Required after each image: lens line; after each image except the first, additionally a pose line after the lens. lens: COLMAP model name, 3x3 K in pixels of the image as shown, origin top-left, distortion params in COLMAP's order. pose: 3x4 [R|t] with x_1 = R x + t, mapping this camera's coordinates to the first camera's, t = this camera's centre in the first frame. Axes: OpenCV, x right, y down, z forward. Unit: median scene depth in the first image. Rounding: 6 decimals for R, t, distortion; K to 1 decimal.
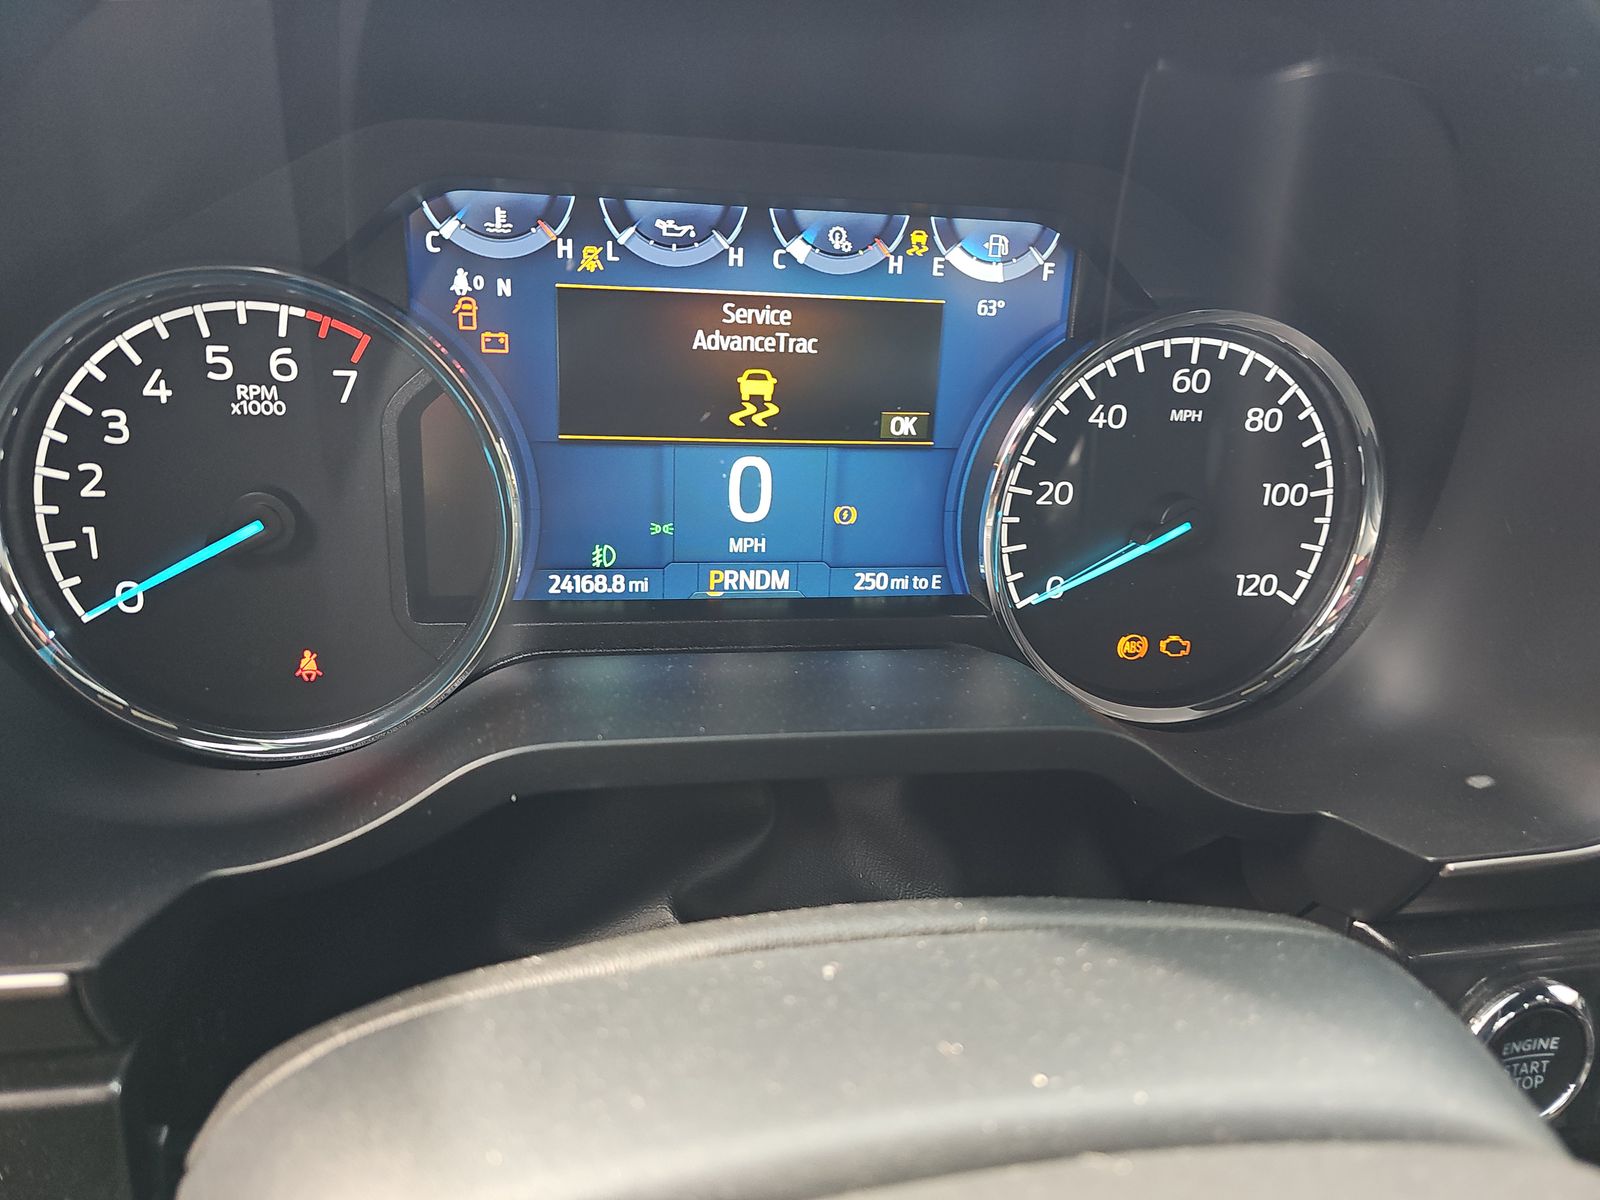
lens RADIAL K [[1081.1, 0, 798.7], [0, 1081.1, 587.2], [0, 0, 1]] dist [0.056397, -0.003895]
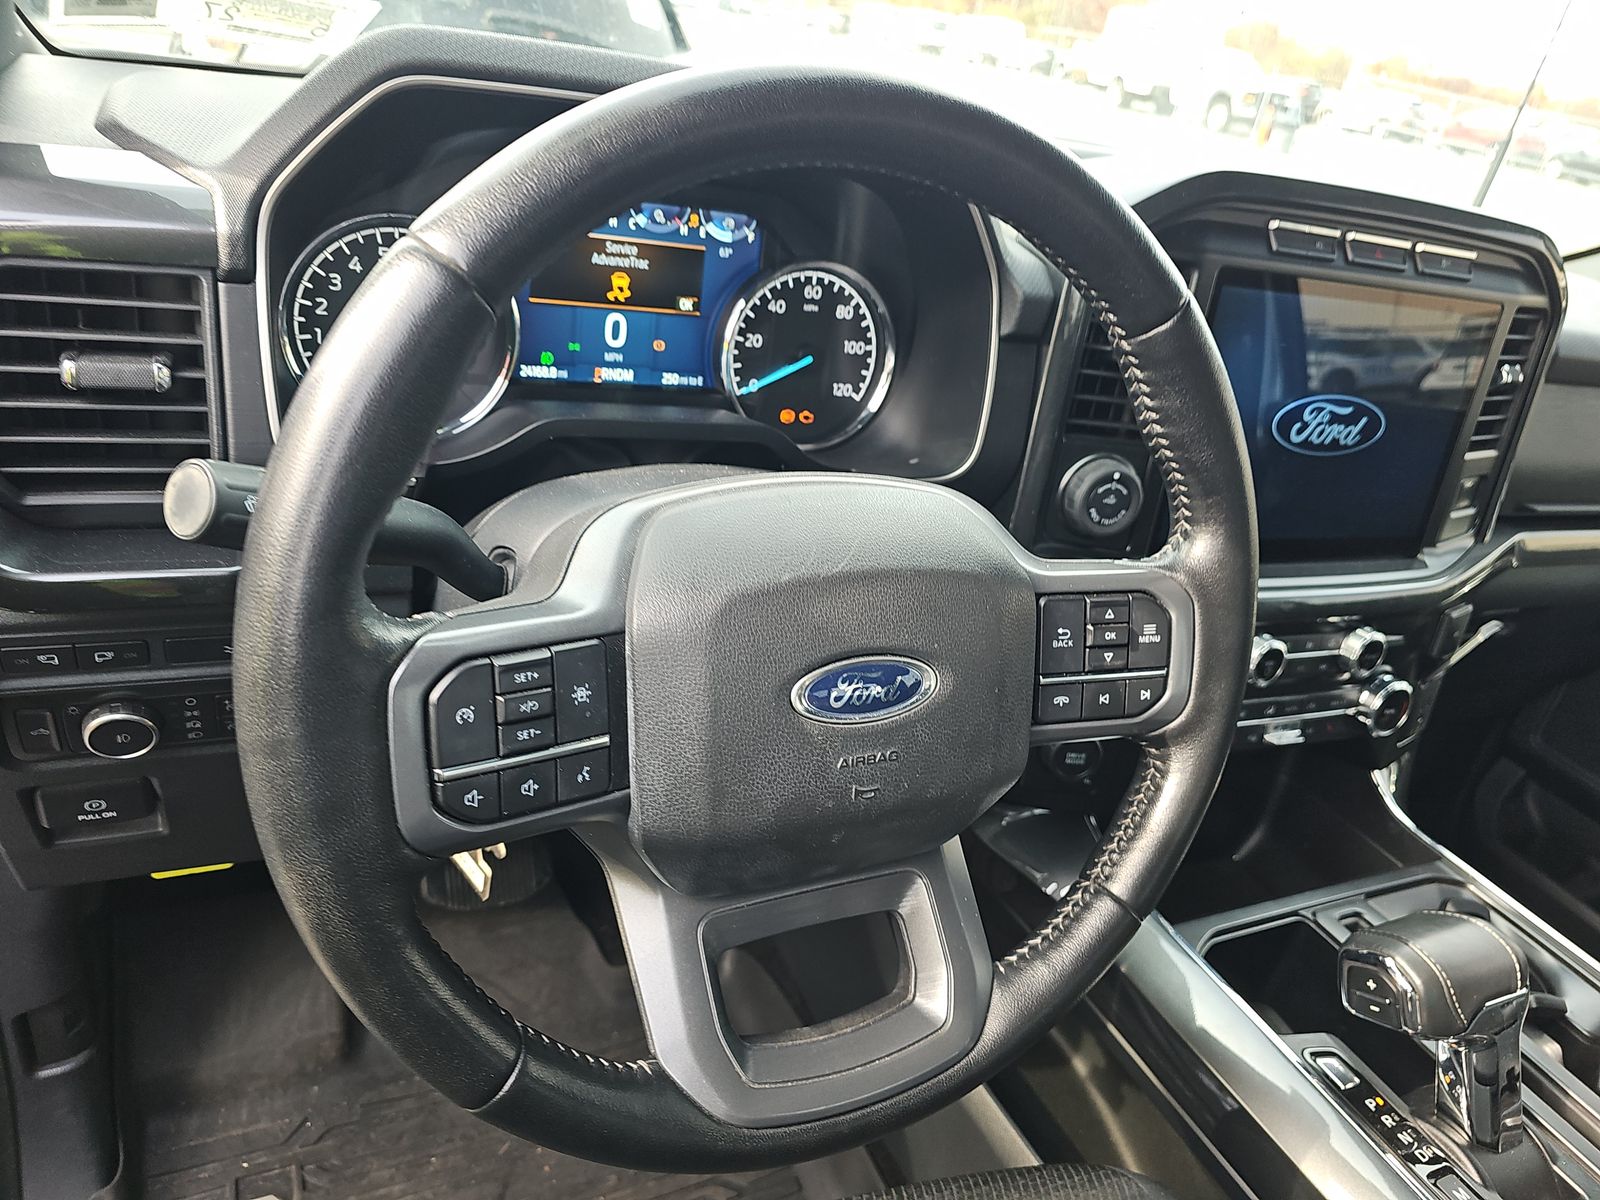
lens RADIAL K [[1081.1, 0, 793.0], [0, 1081.1, 602.6], [0, 0, 1]] dist [0.056397, -0.003895]
pose [[0.970063, -0.008697, 0.242698, -0.232996], [-0.016525, 0.994678, 0.101696, 0.223701], [-0.242291, -0.102662, 0.964757, -1.235421]]
